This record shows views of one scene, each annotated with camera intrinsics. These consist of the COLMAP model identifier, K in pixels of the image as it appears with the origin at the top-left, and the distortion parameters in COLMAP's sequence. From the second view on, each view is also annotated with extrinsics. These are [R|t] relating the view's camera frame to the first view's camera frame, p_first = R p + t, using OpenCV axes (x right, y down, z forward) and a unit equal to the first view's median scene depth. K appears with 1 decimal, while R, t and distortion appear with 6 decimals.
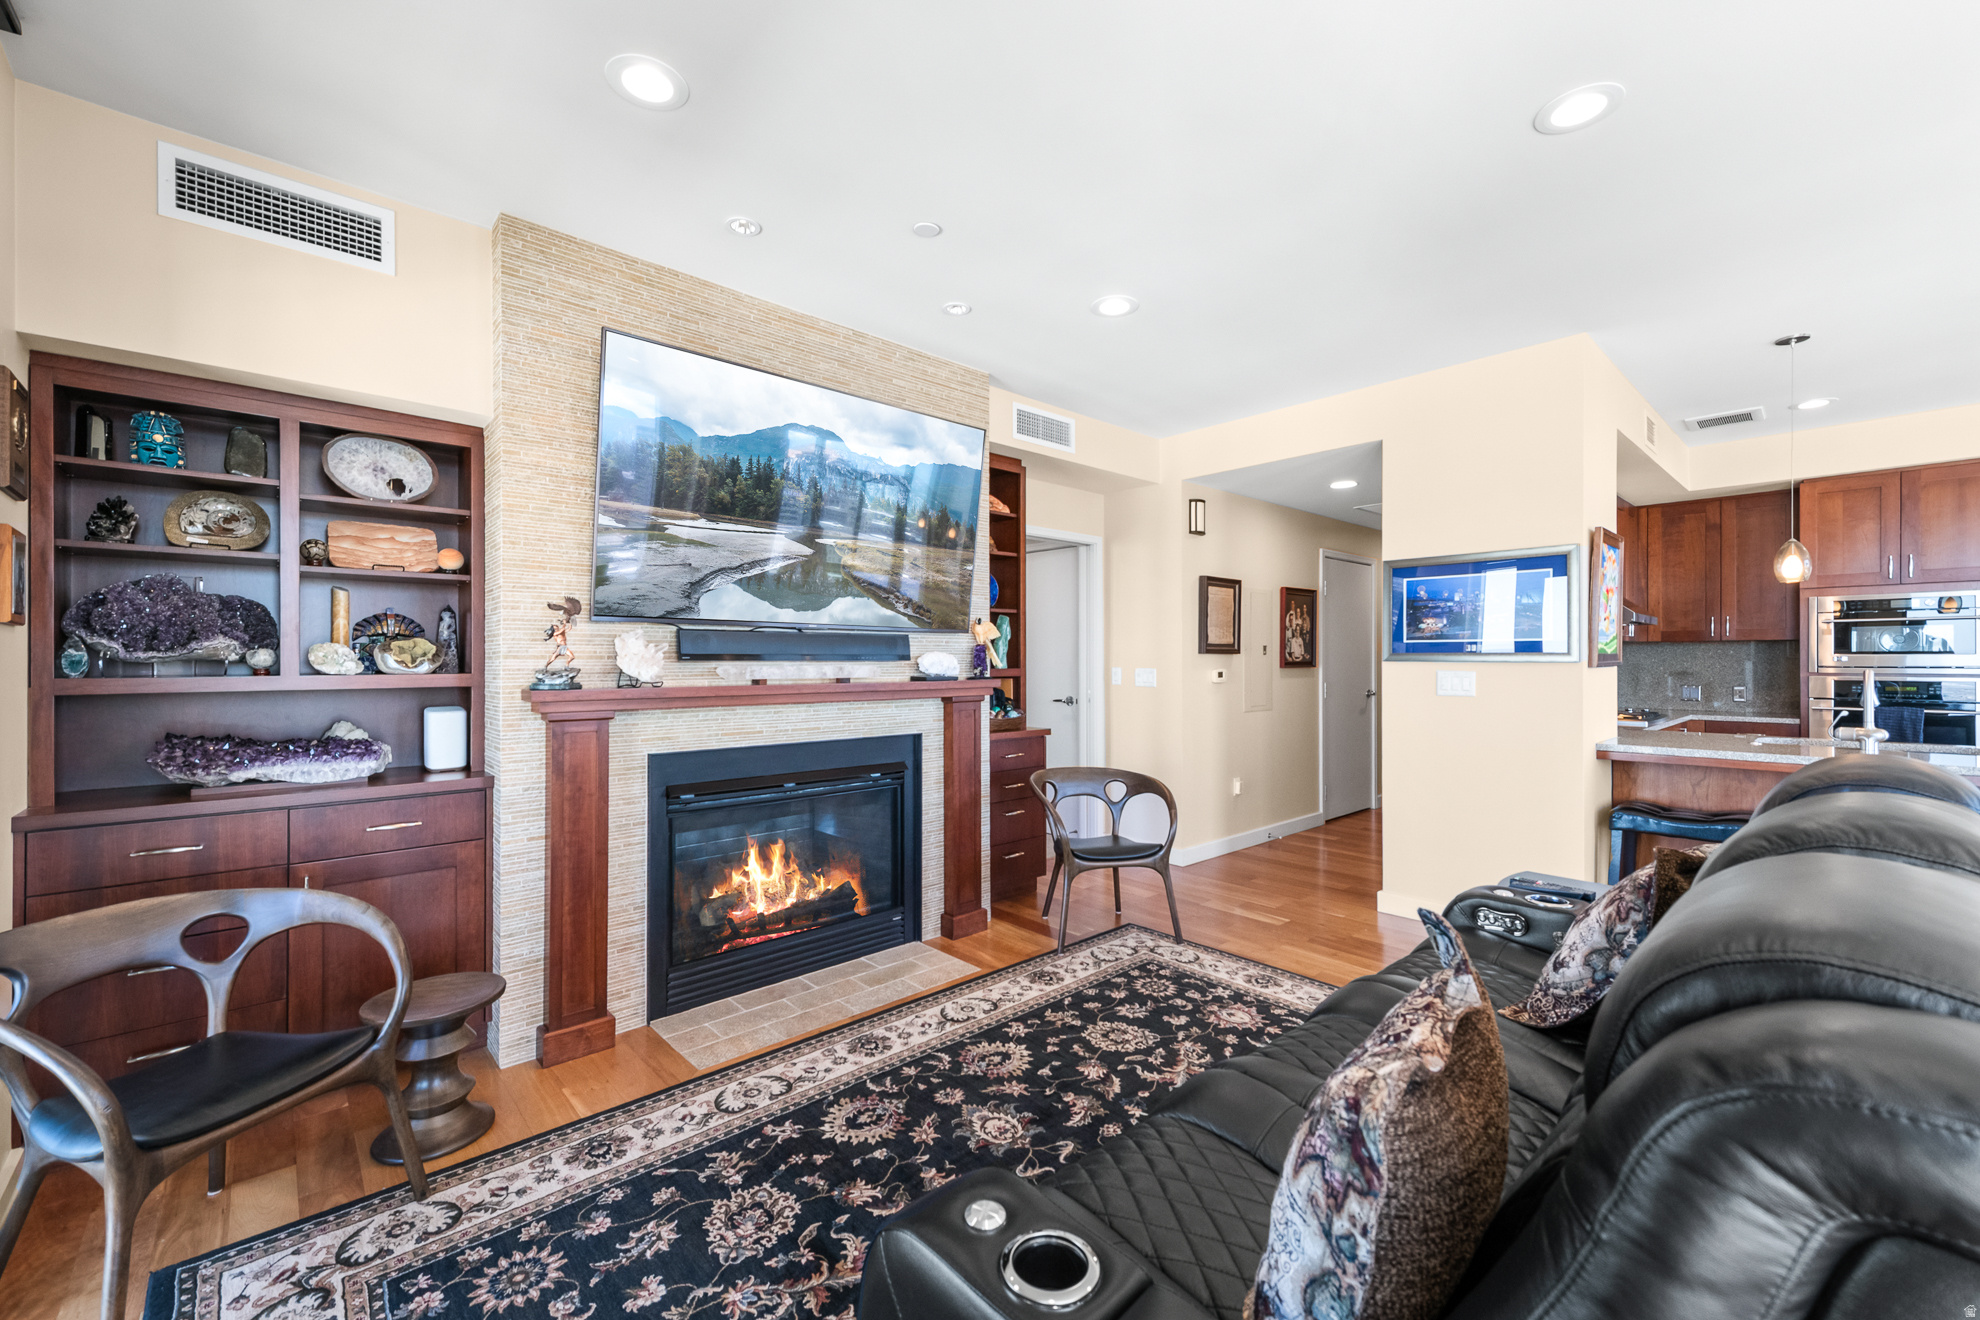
lens RADIAL K [[787.5, 0, 1016.8], [0, 787.5, 655.3], [0, 0, 1]] dist [0.012149, -0.002630]
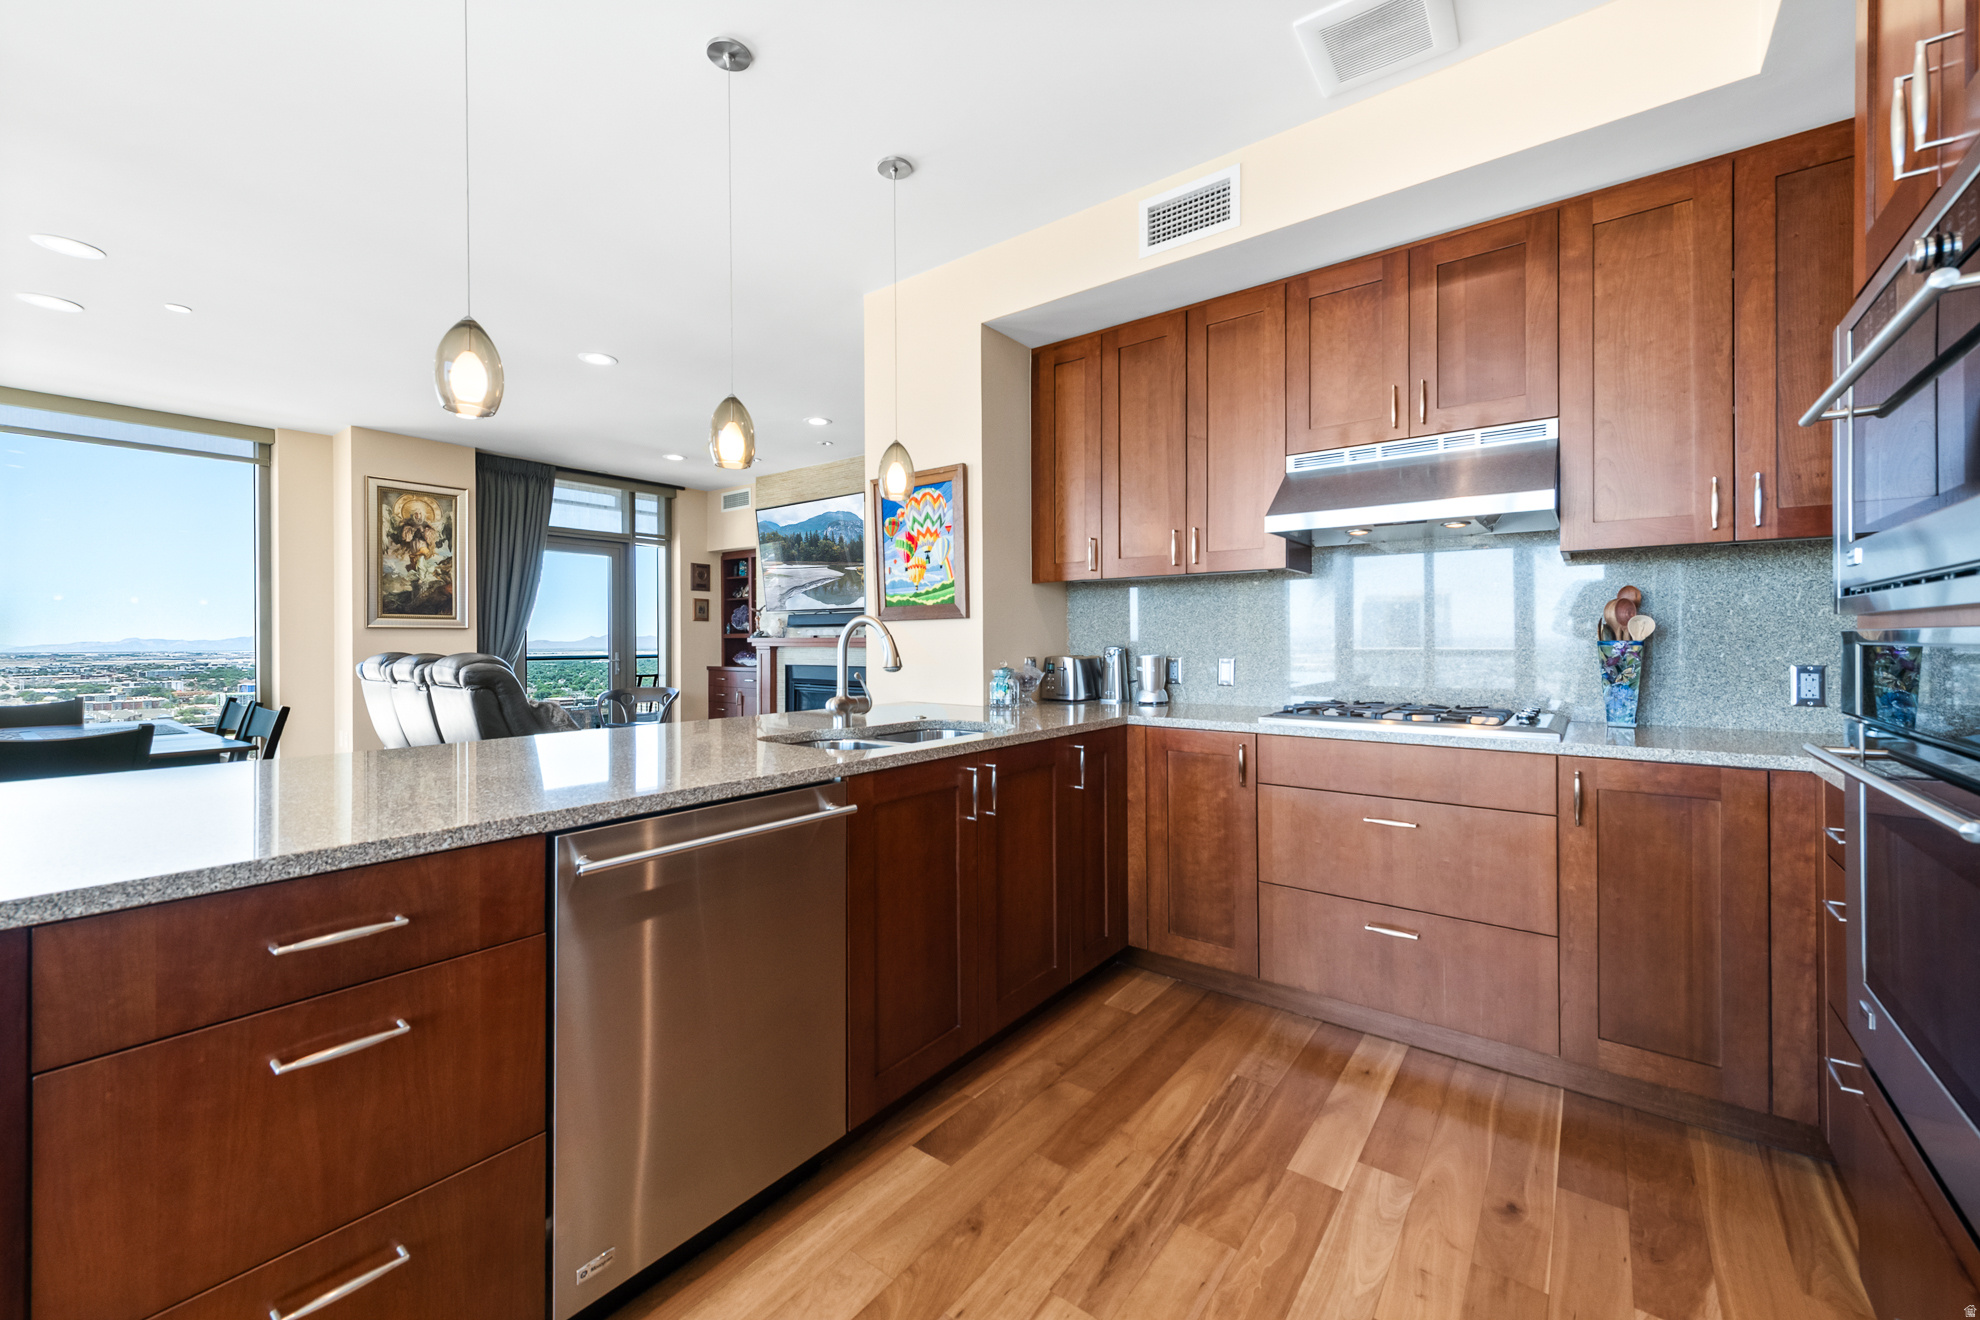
lens RADIAL K [[787.5, 0, 986.4], [0, 787.5, 643.1], [0, 0, 1]] dist [0.012149, -0.002630]
pose [[0.168418, 0.004554, -0.985705, 2.151448], [0.005665, 0.999968, 0.005588, 0.045525], [0.985699, -0.006525, 0.168387, 1.204920]]
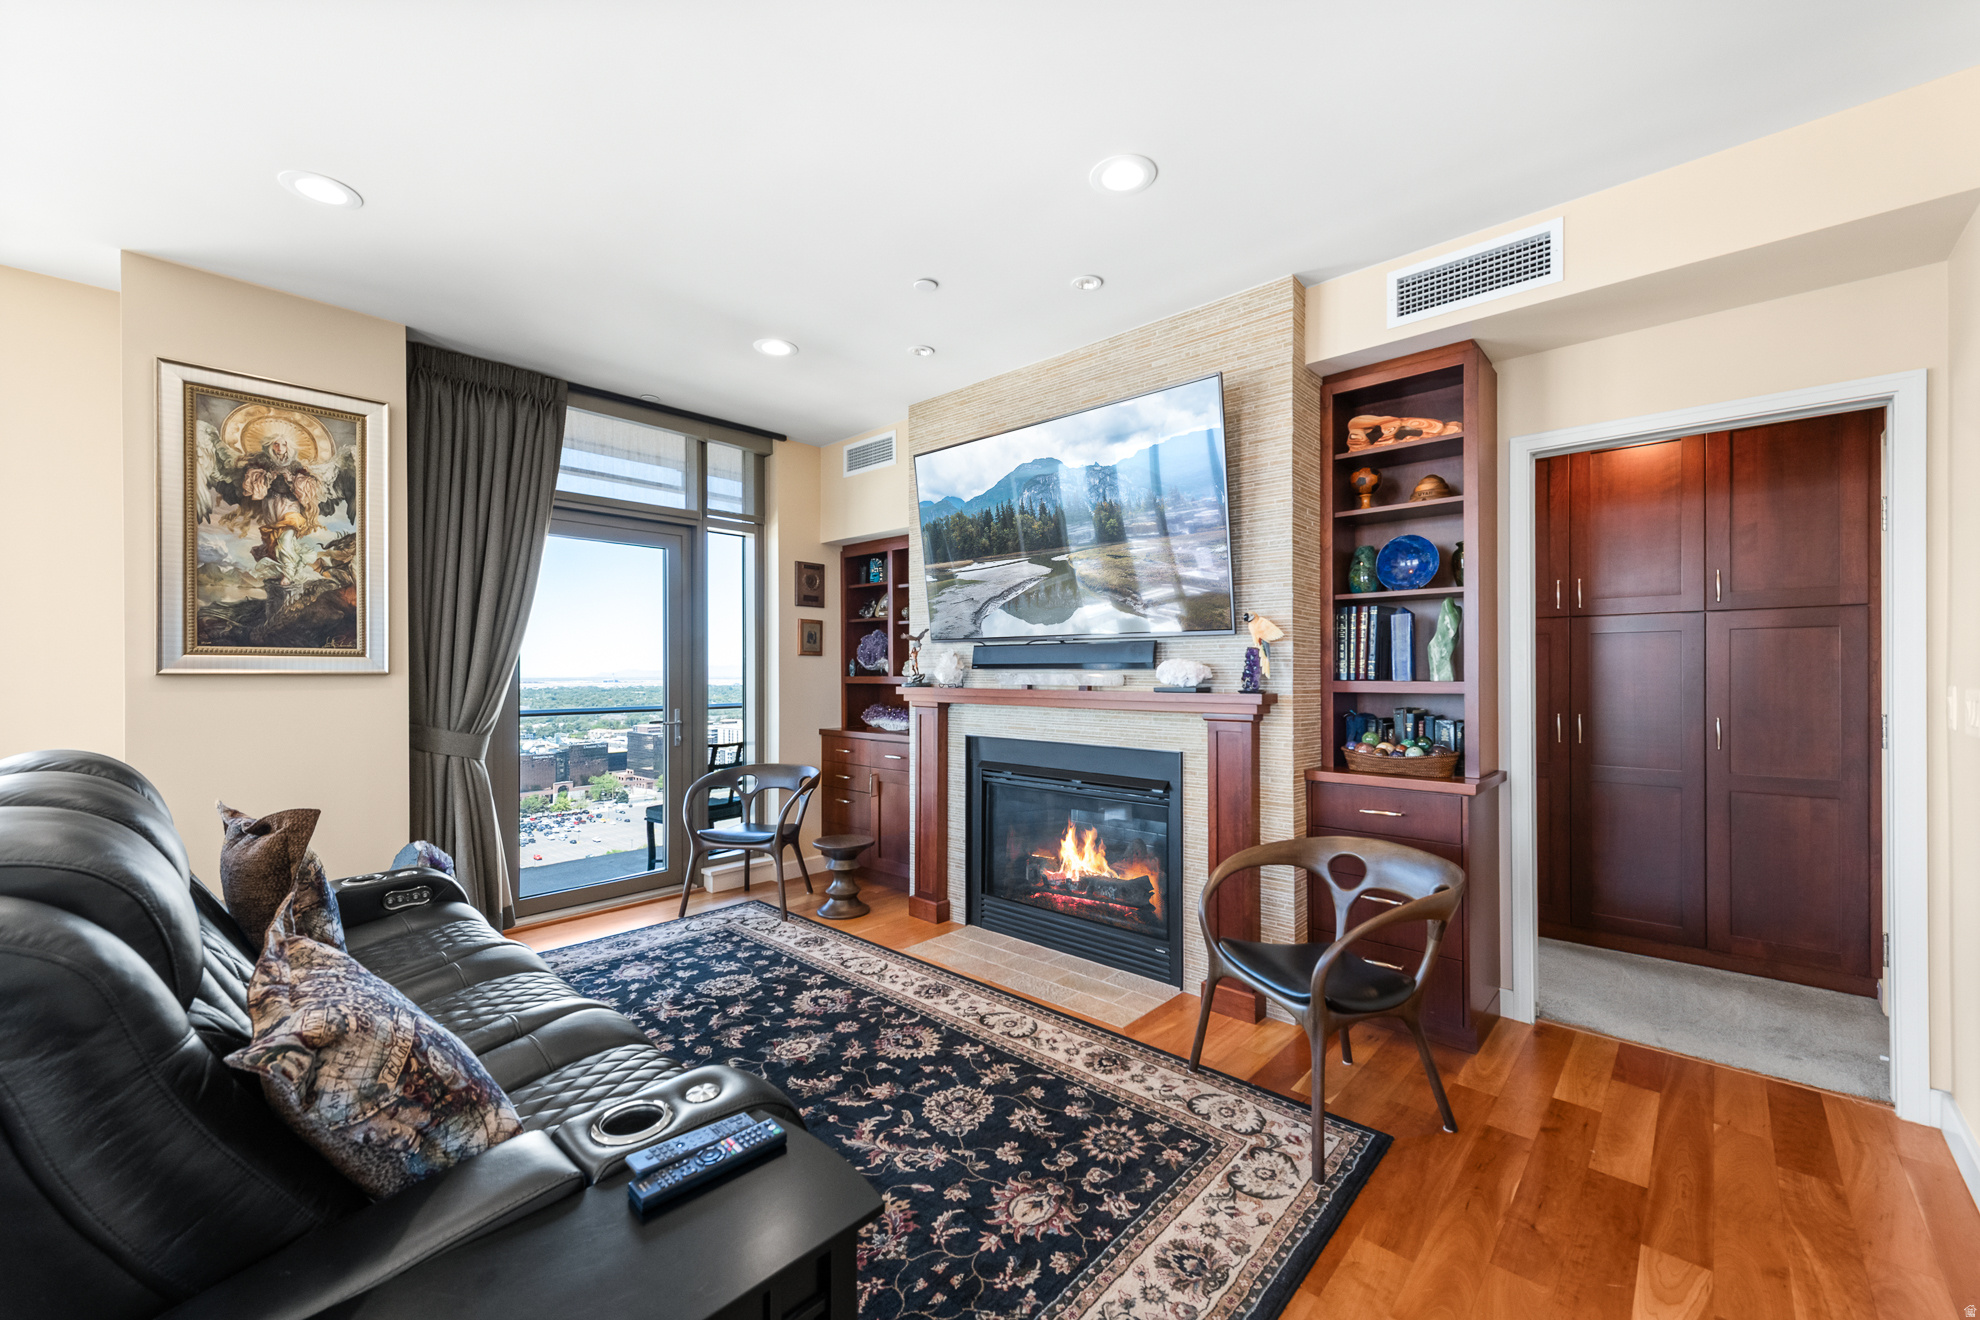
lens RADIAL K [[787.5, 0, 988.5], [0, 787.5, 671.5], [0, 0, 1]] dist [0.012149, -0.002630]
pose [[0.079979, 0.002726, -0.996793, 0.935952], [0.005968, 0.999977, 0.003214, 0.006767], [0.996779, -0.006206, 0.079960, 0.920107]]
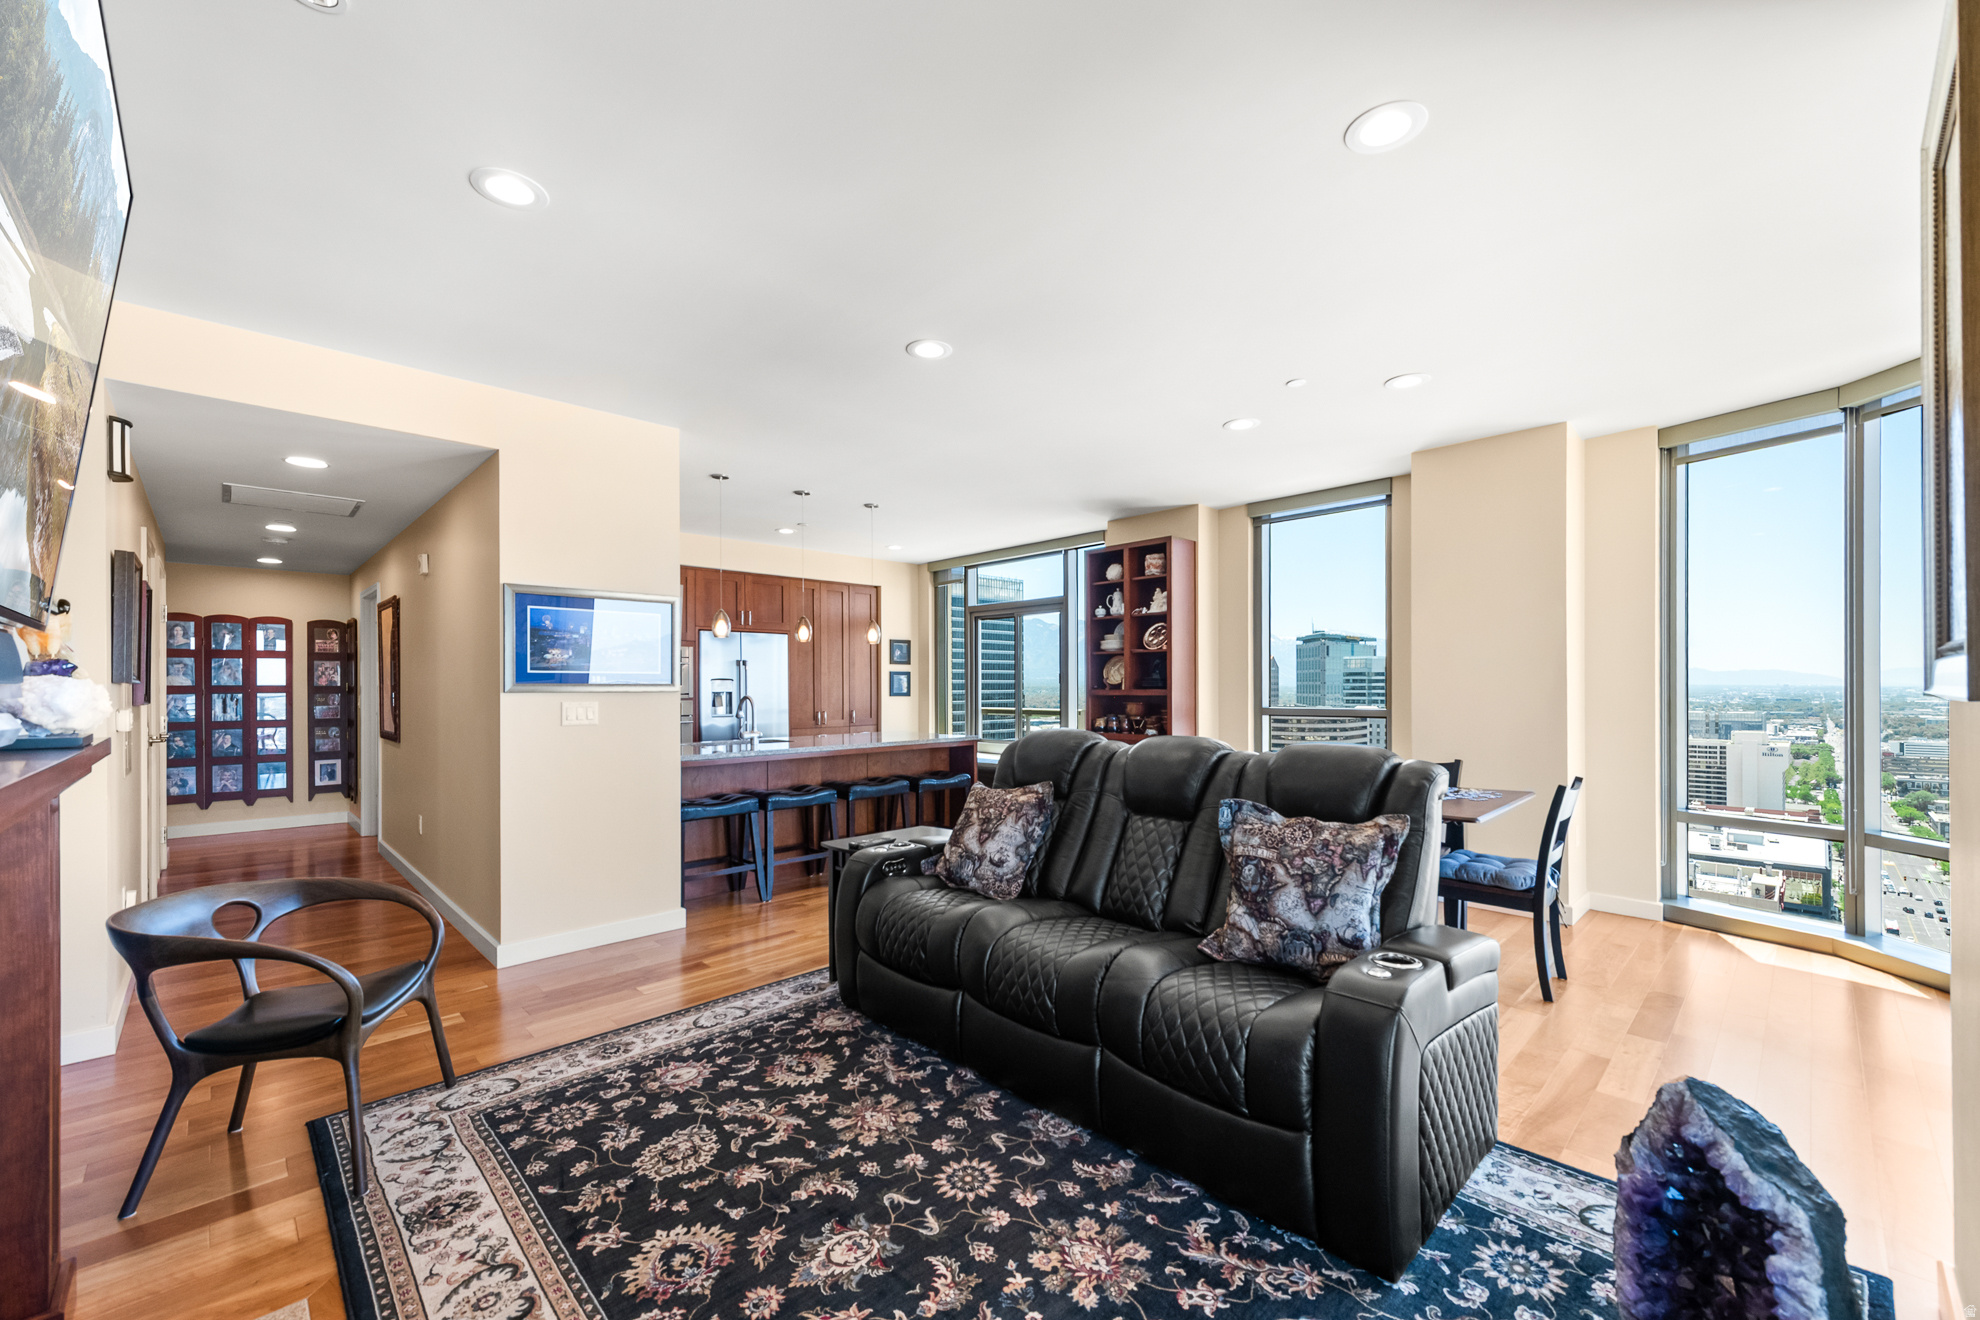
lens RADIAL K [[787.5, 0, 976.2], [0, 787.5, 680.0], [0, 0, 1]] dist [0.012149, -0.002630]
pose [[-0.008069, 0.009860, 0.999919, -0.662757], [-0.001405, 0.999950, -0.009872, 0.001926], [-0.999966, -0.001484, -0.008055, 0.666605]]
